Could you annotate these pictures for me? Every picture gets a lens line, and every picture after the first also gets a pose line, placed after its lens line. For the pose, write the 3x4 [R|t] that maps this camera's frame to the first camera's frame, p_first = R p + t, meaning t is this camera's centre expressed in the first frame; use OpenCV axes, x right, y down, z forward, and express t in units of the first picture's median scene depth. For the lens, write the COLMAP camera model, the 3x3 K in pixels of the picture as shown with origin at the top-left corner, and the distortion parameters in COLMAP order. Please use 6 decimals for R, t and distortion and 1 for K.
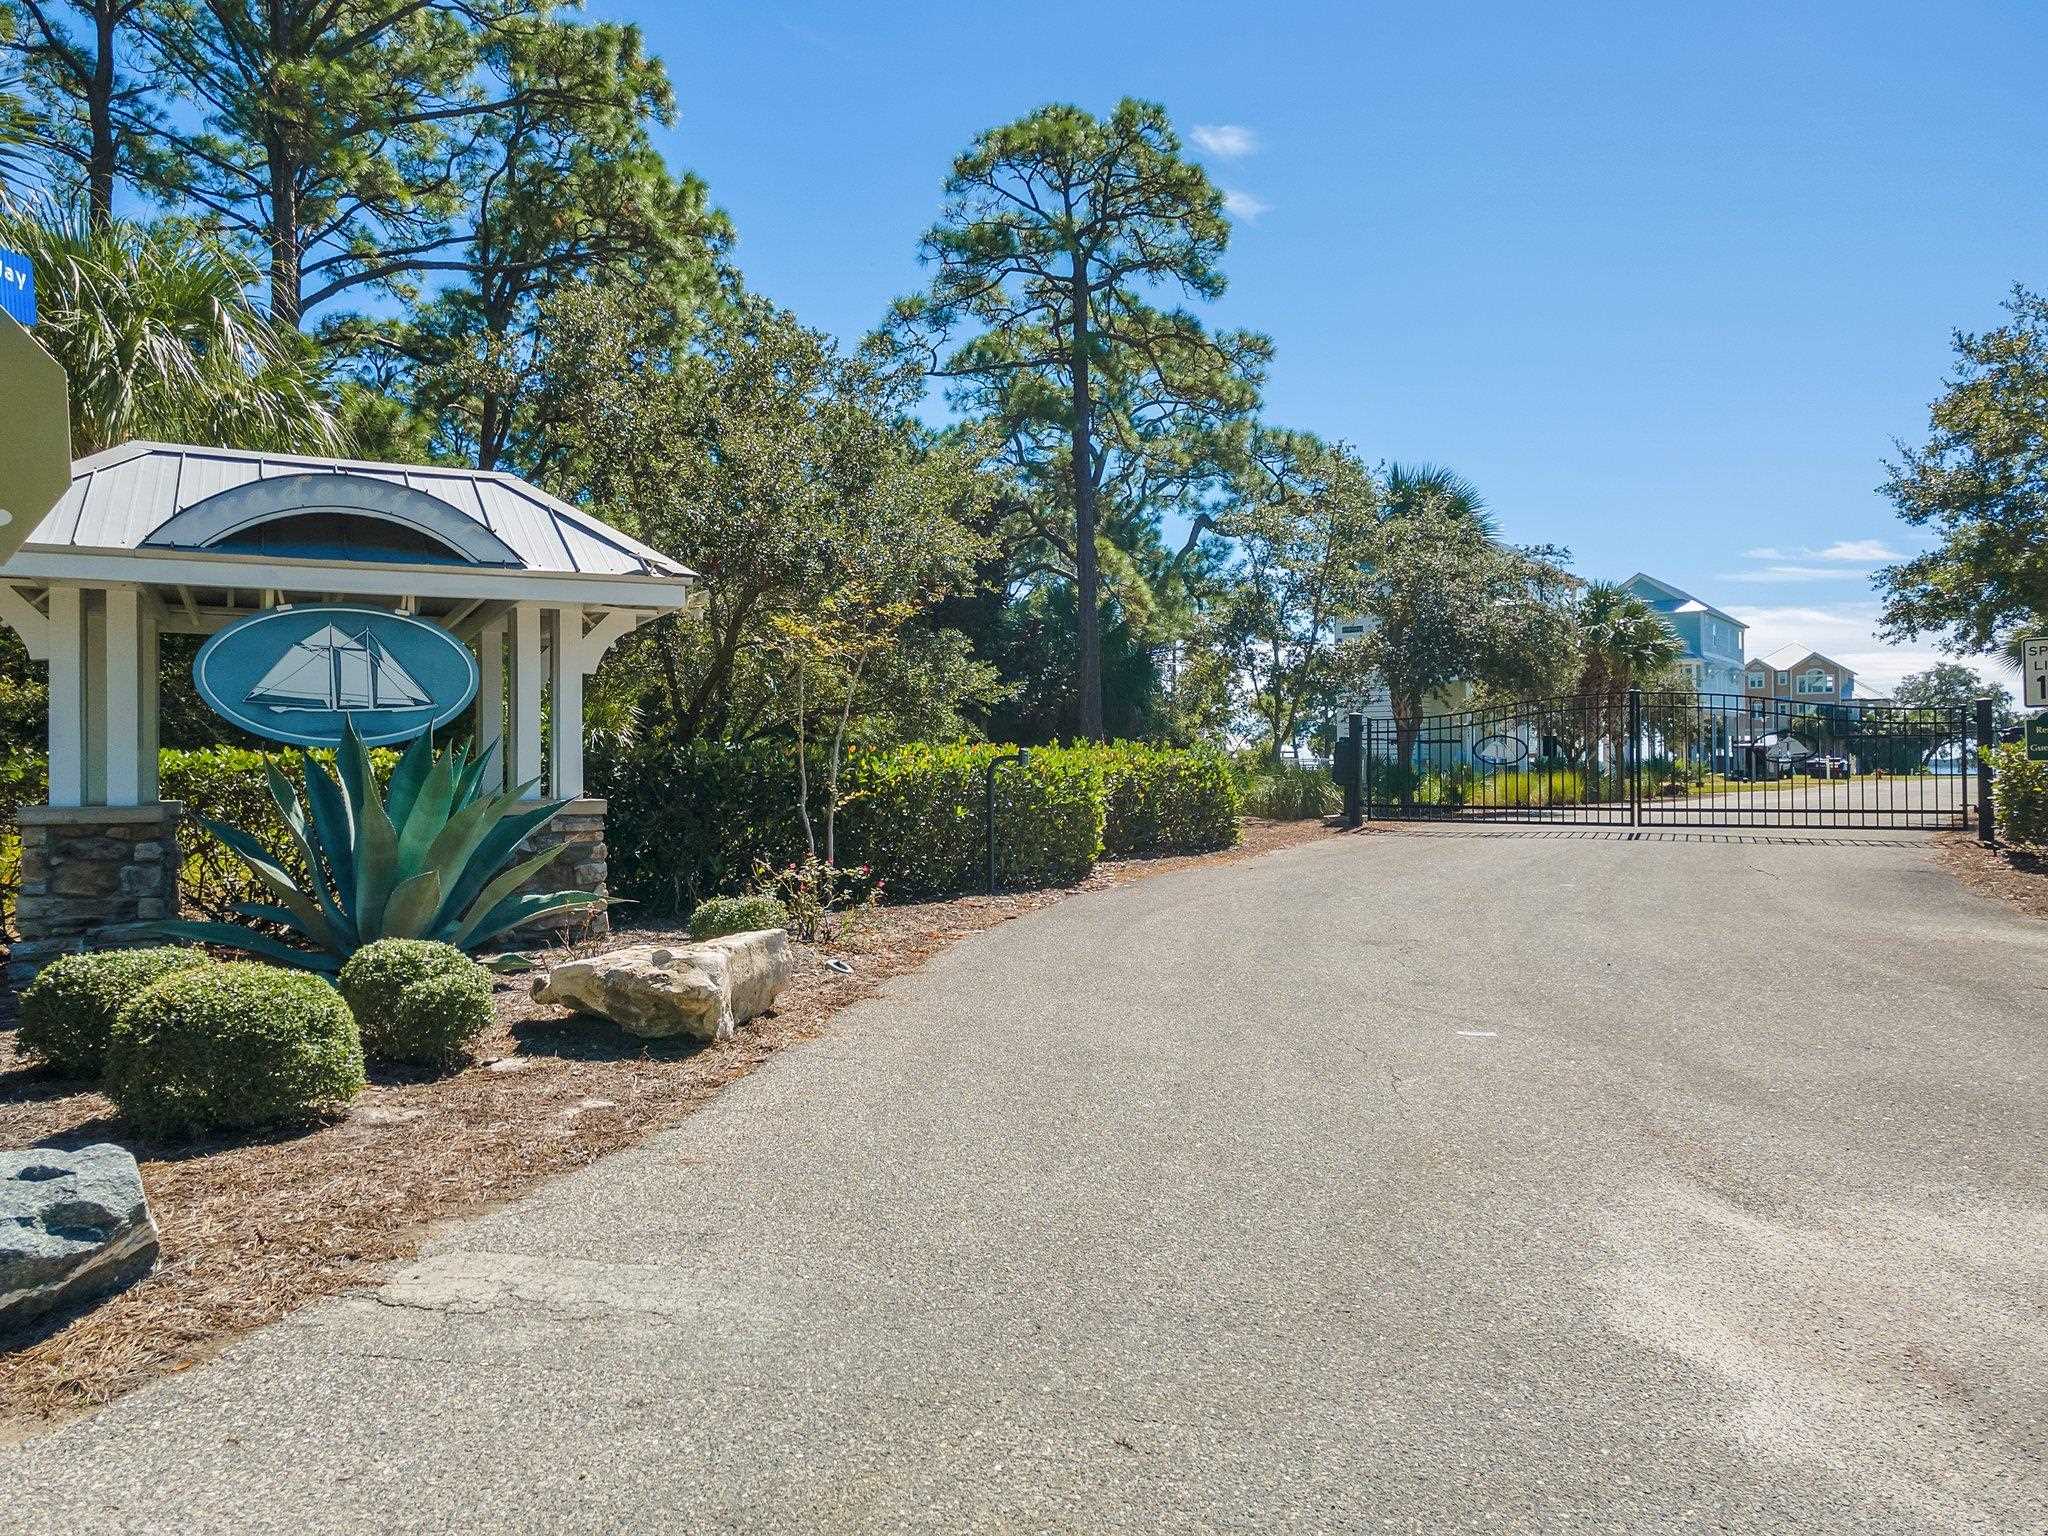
lens RADIAL K [[1517.5, 0, 1024.0], [0, 1517.5, 768.0], [0, 0, 1]] dist [0.043531, 0.001047]
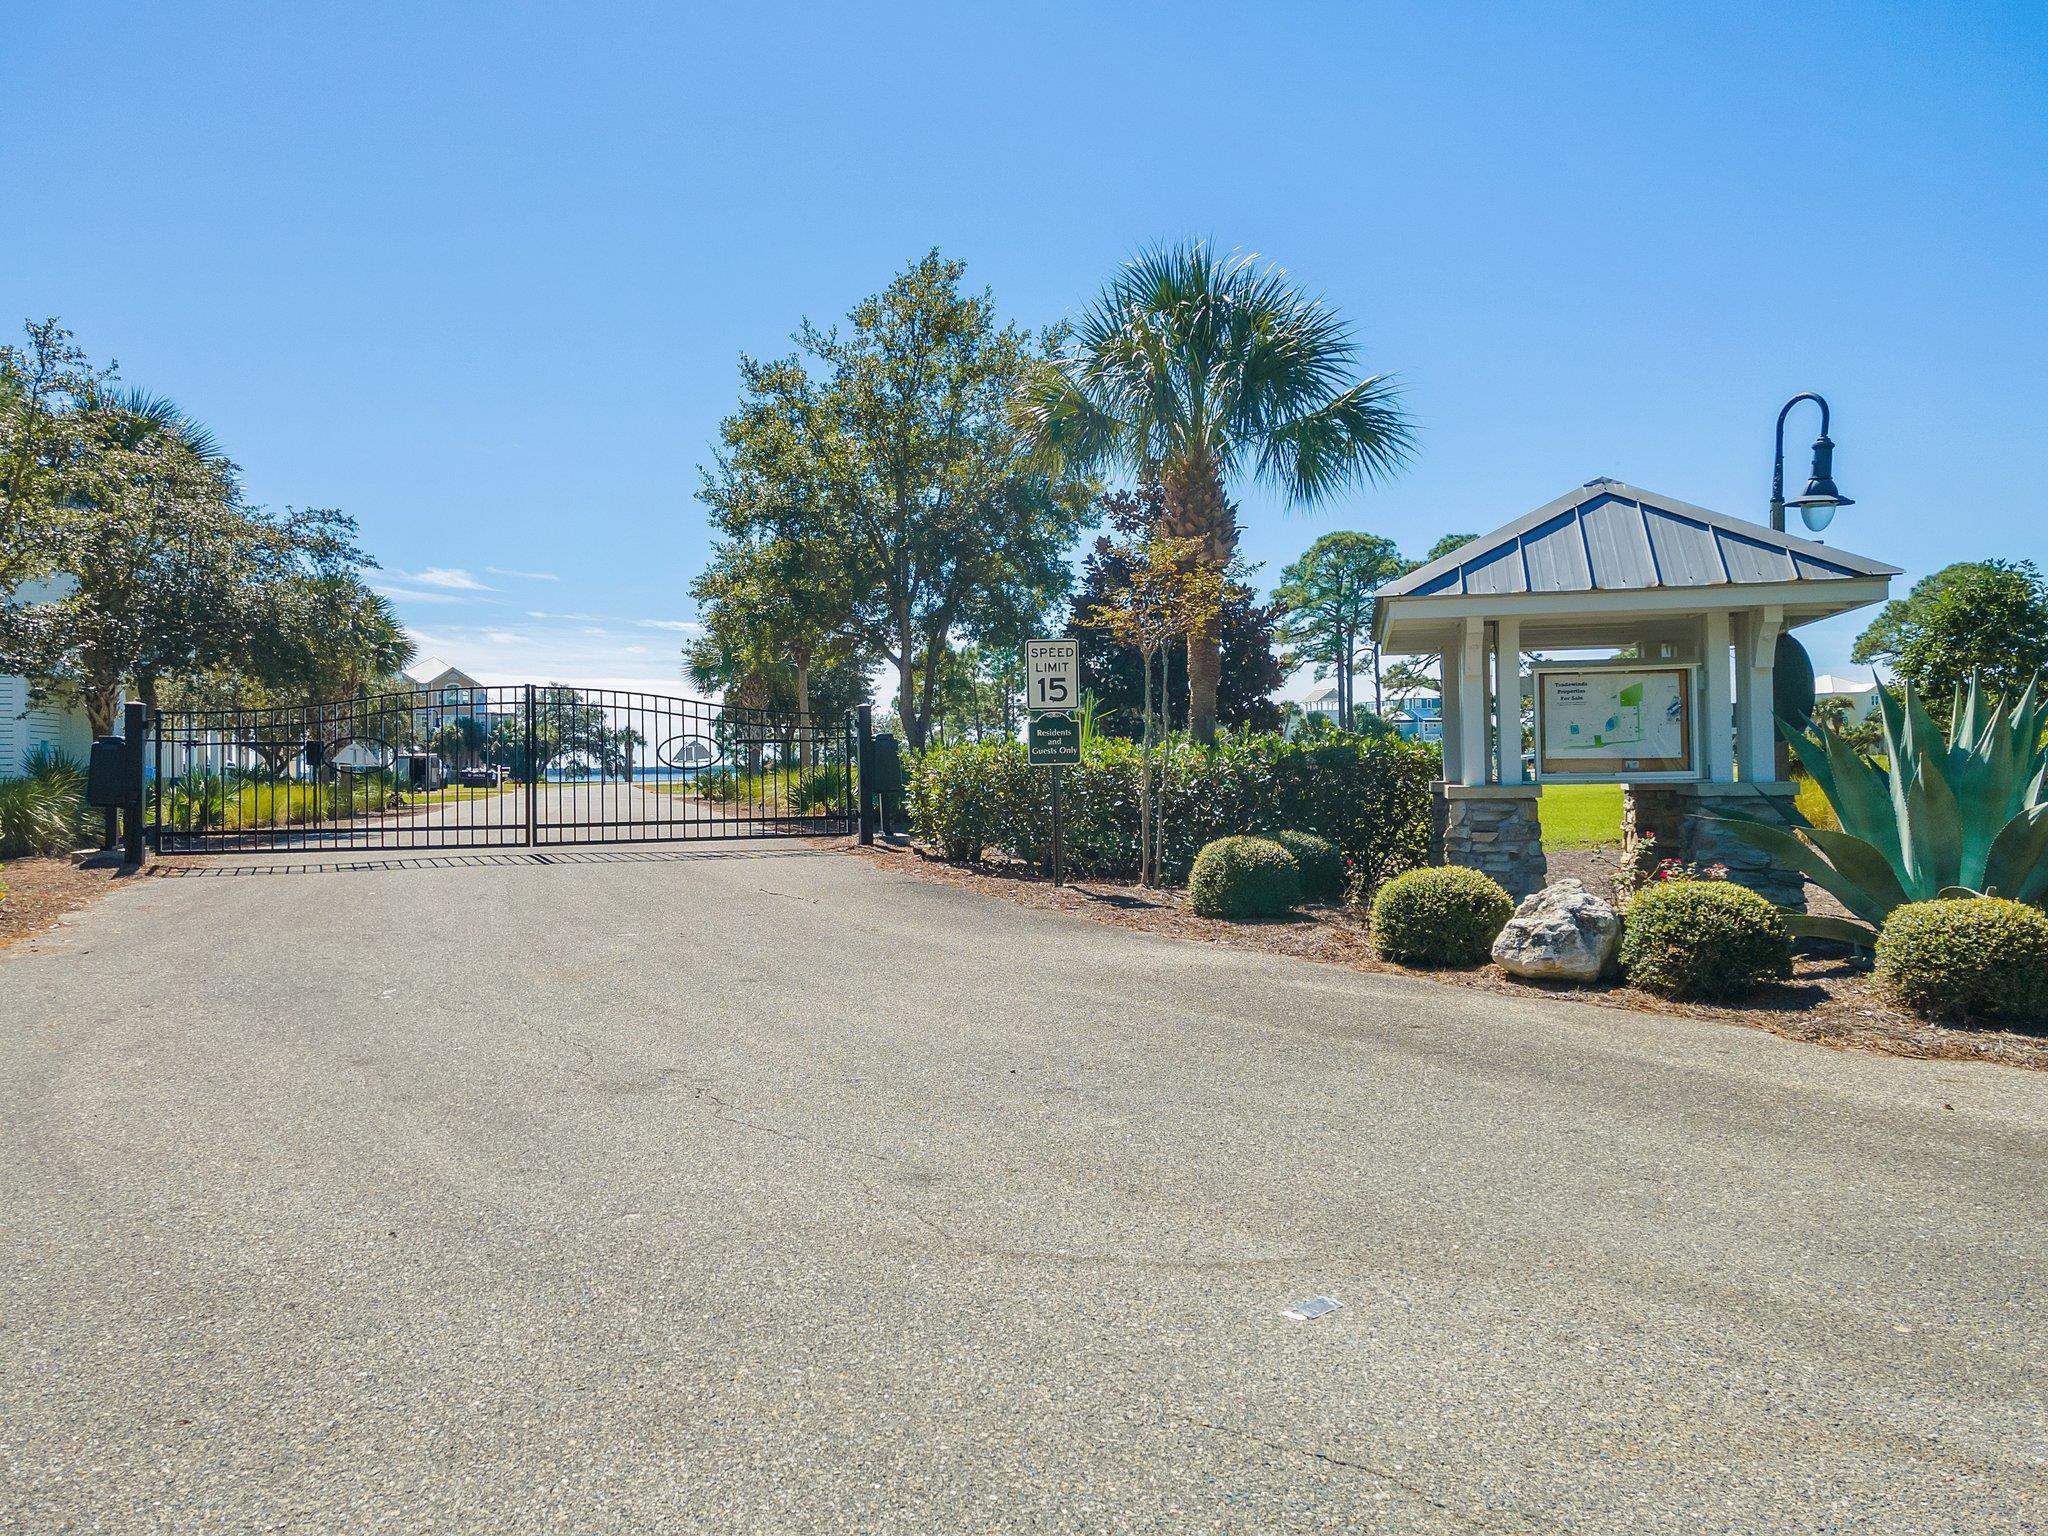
lens RADIAL K [[1517.5, 0, 1024.0], [0, 1517.5, 768.0], [0, 0, 1]] dist [0.043531, 0.001047]
pose [[0.633941, -0.000370, 0.773381, -0.060779], [0.010760, 0.999907, -0.008342, 0.003568], [-0.773306, 0.013609, 0.633886, 0.196097]]
